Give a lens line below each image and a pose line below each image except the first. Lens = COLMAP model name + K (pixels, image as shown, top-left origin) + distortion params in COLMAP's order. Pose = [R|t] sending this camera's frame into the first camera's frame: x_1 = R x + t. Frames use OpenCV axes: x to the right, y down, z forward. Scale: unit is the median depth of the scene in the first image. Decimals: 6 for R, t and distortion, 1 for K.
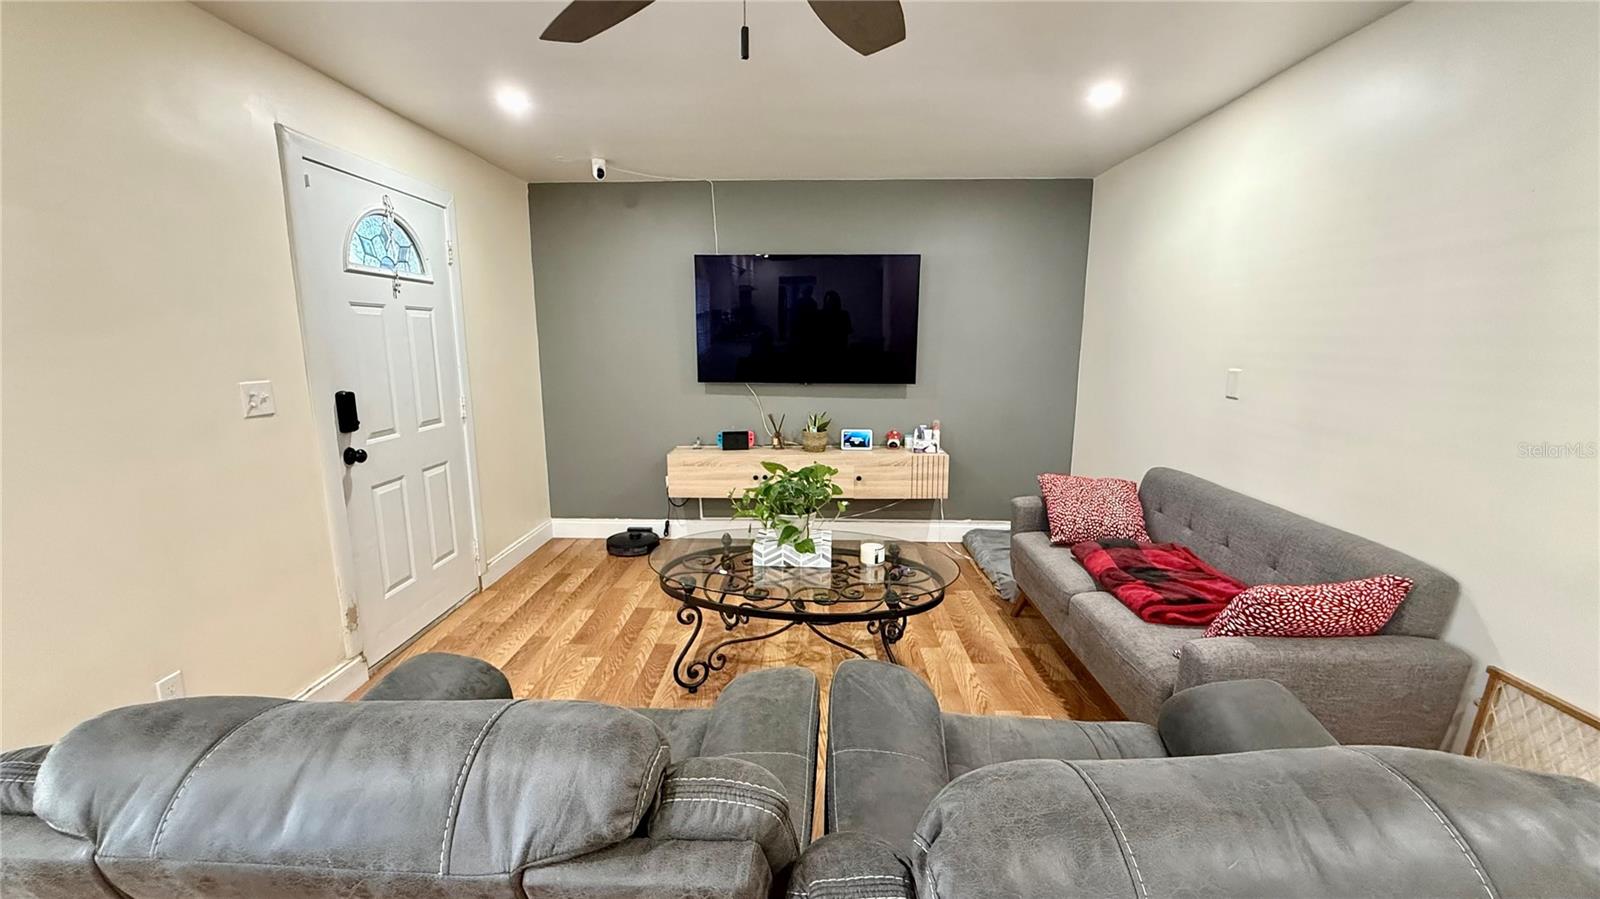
lens RADIAL K [[637.7, 0, 795.0], [0, 637.7, 450.6], [0, 0, 1]] dist [-0.000449, -0.000106]
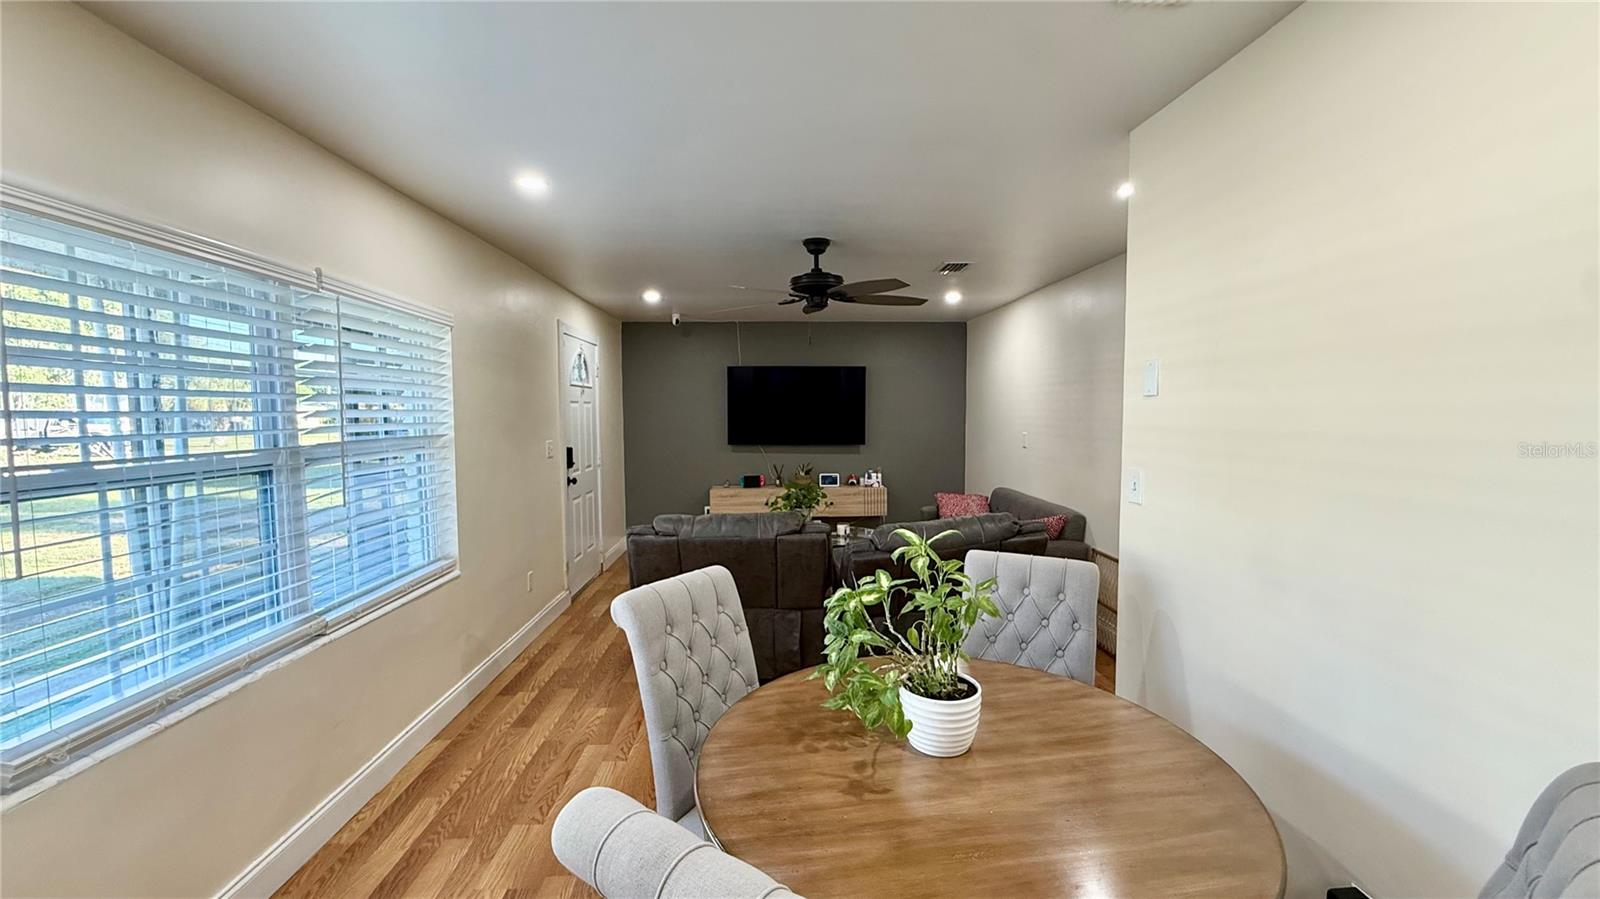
lens RADIAL K [[637.7, 0, 795.0], [0, 637.7, 450.6], [0, 0, 1]] dist [-0.000449, -0.000106]
pose [[0.997714, -0.008788, 0.067003, -0.095818], [0.016302, 0.993525, -0.112436, 0.089090], [-0.065581, 0.113271, 0.991397, -0.582980]]
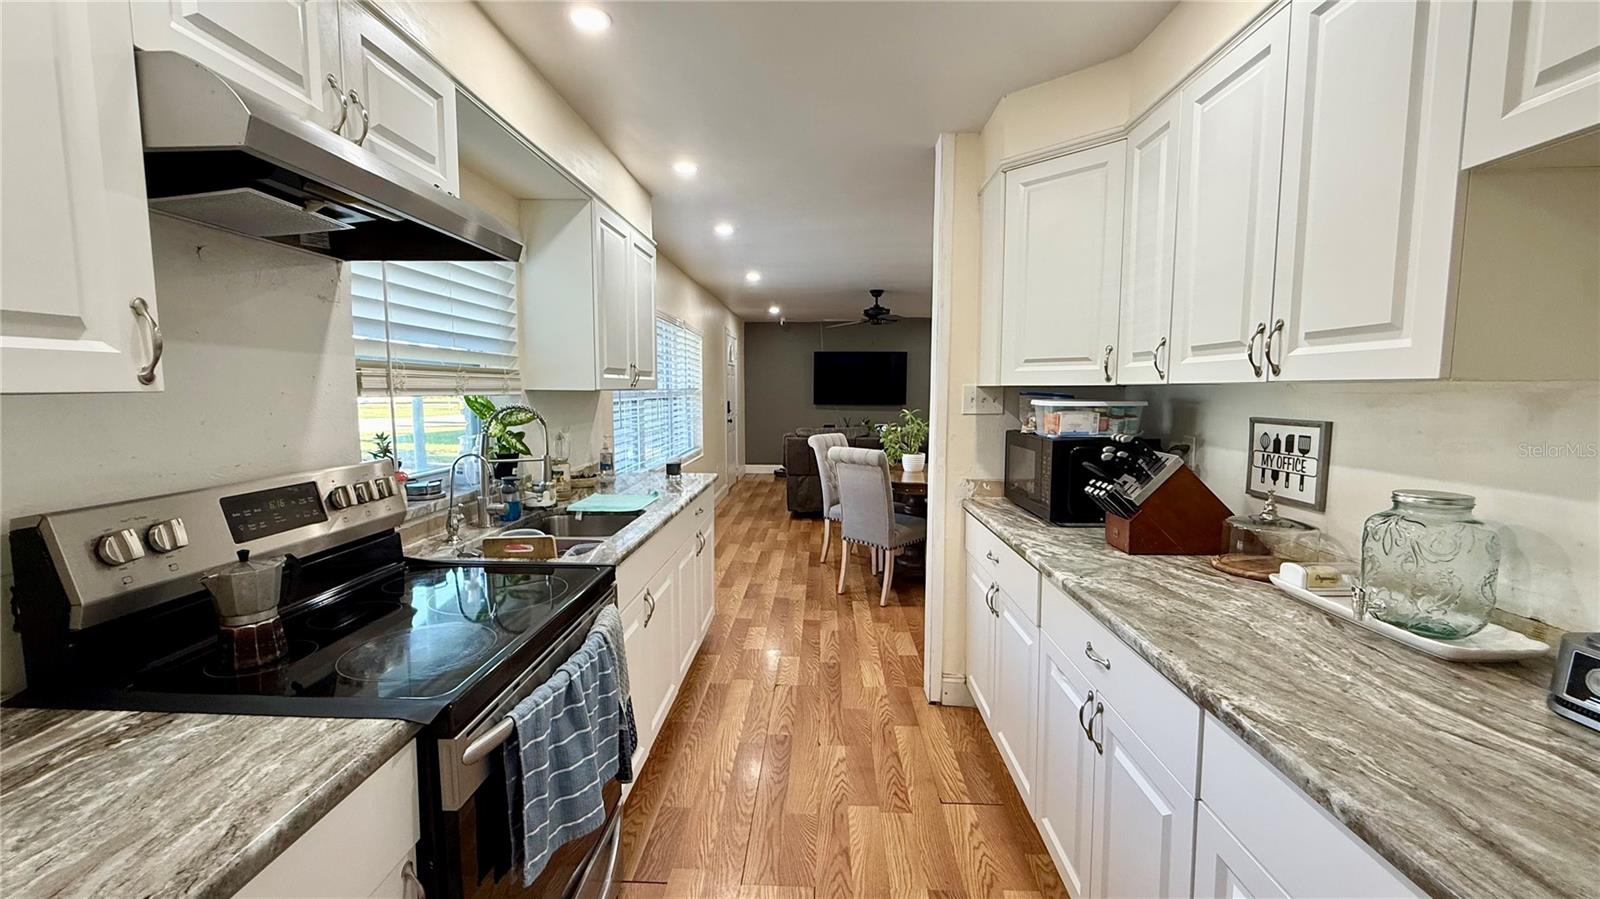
lens RADIAL K [[637.7, 0, 795.0], [0, 637.7, 450.6], [0, 0, 1]] dist [-0.000449, -0.000106]
pose [[0.999895, -0.001580, -0.014427, -0.195061], [0.000436, 0.996880, -0.078935, 0.258293], [0.014507, 0.078920, 0.996775, -1.379300]]
